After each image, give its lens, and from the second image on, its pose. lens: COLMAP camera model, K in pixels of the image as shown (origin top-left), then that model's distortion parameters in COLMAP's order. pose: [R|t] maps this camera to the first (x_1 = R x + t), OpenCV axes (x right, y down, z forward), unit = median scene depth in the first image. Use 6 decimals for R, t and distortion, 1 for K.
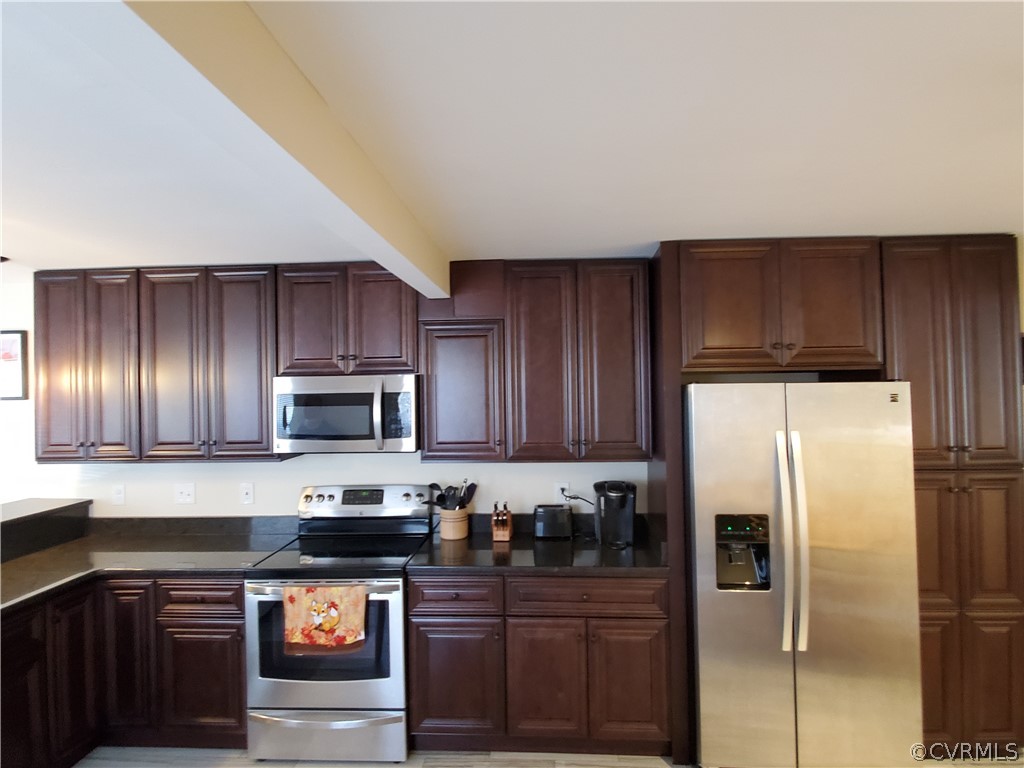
lens RADIAL K [[547.0, 0, 517.5], [0, 547.0, 383.0], [0, 0, 1]] dist [0.006701, -0.010982]
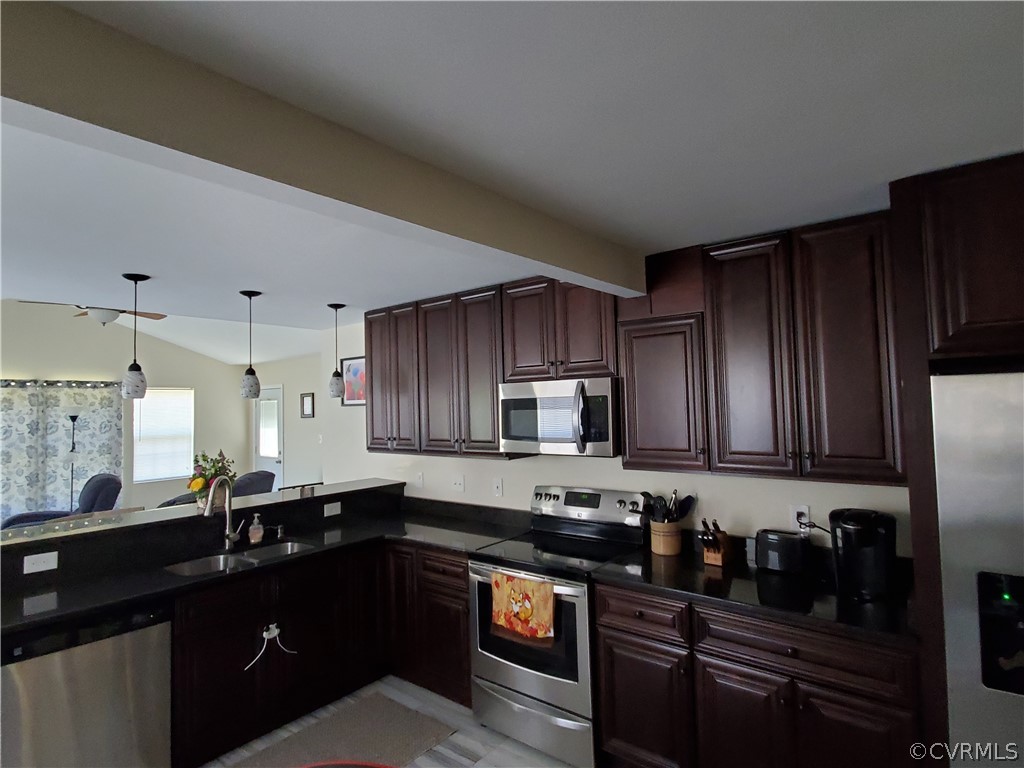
lens RADIAL K [[547.0, 0, 517.5], [0, 547.0, 383.0], [0, 0, 1]] dist [0.006701, -0.010982]
pose [[0.813882, -0.027237, -0.580392, 0.242181], [0.017655, 0.999599, -0.022153, 0.013158], [0.580762, 0.007783, 0.814036, 0.109863]]
